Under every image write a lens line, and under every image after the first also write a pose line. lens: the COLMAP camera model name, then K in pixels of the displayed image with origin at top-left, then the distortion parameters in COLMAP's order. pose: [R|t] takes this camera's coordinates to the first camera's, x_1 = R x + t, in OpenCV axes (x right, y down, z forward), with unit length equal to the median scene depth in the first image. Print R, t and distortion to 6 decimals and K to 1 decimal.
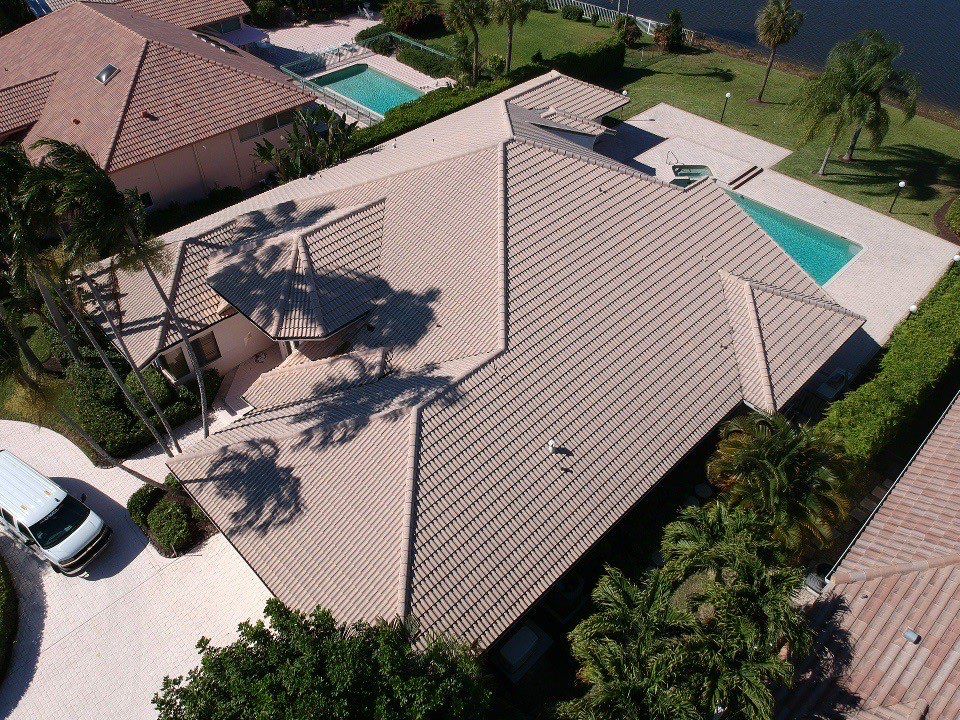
lens RADIAL K [[664.5, 0, 478.8], [0, 664.5, 394.9], [0, 0, 1]] dist [-0.005229, -0.002026]
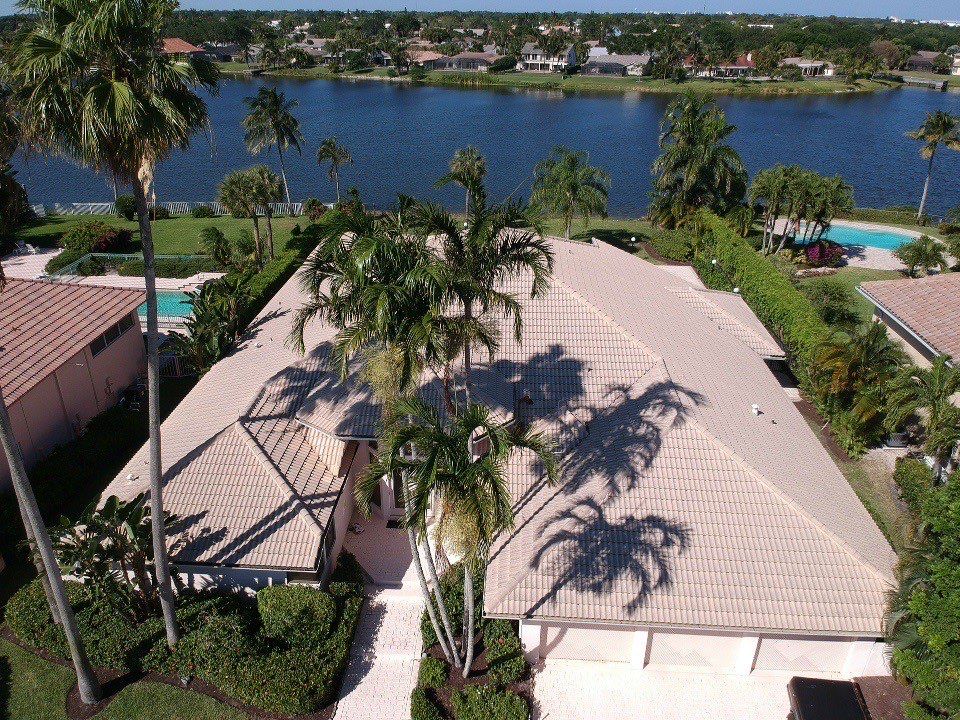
lens RADIAL K [[690.2, 0, 480.0], [0, 690.2, 360.0], [0, 0, 1]] dist [0.009684, 0.000992]
pose [[0.722881, -0.300997, 0.621968, -0.728202], [0.502330, 0.847002, -0.173931, -0.008490], [-0.474455, 0.438165, 0.763481, 0.210107]]
